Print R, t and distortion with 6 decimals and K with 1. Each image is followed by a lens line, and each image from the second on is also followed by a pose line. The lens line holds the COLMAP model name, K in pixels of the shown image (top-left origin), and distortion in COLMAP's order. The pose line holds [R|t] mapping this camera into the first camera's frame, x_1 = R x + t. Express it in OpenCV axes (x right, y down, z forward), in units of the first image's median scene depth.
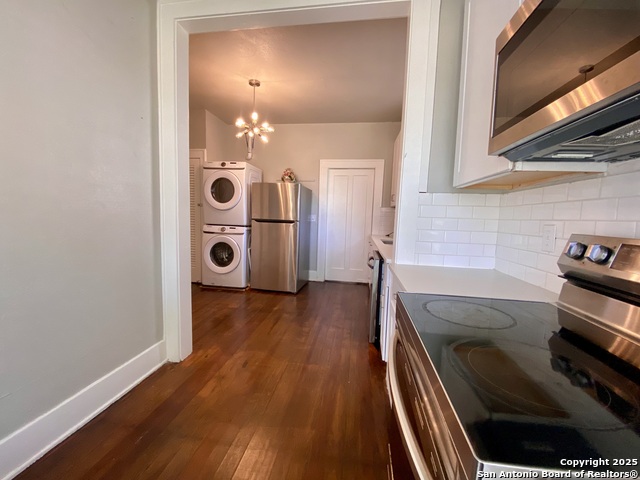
lens RADIAL K [[260.9, 0, 318.4], [0, 260.9, 239.8], [0, 0, 1]] dist [0.033037, -0.024493]
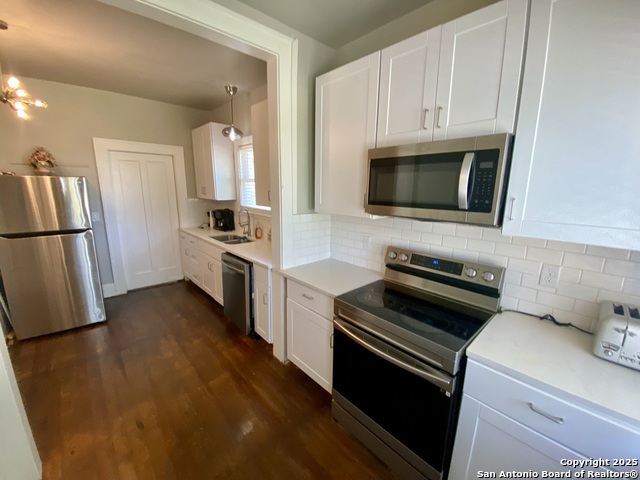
lens RADIAL K [[260.9, 0, 318.4], [0, 260.9, 239.8], [0, 0, 1]] dist [0.033037, -0.024493]
pose [[0.624017, -0.176302, 0.761263, -0.428391], [0.073666, 0.983149, 0.167304, -0.200878], [-0.777931, -0.048321, 0.626489, 0.045598]]
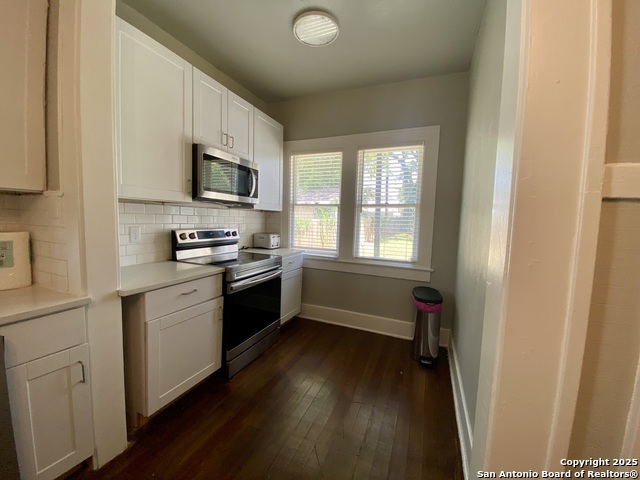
lens RADIAL K [[260.9, 0, 318.4], [0, 260.9, 239.8], [0, 0, 1]] dist [0.033037, -0.024493]
pose [[-0.969231, -0.078315, 0.233362, -0.347205], [-0.038351, 0.984506, 0.171107, -0.164787], [-0.243146, 0.156892, -0.957217, 1.237514]]
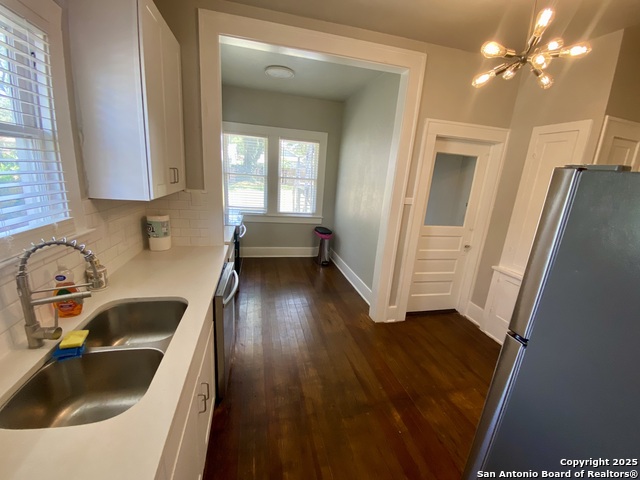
lens RADIAL K [[260.9, 0, 318.4], [0, 260.9, 239.8], [0, 0, 1]] dist [0.033037, -0.024493]
pose [[-0.918738, 0.000993, -0.394866, 0.306878], [-0.135548, 0.938439, 0.317740, -0.349669], [0.370873, 0.345443, -0.862045, 1.898135]]
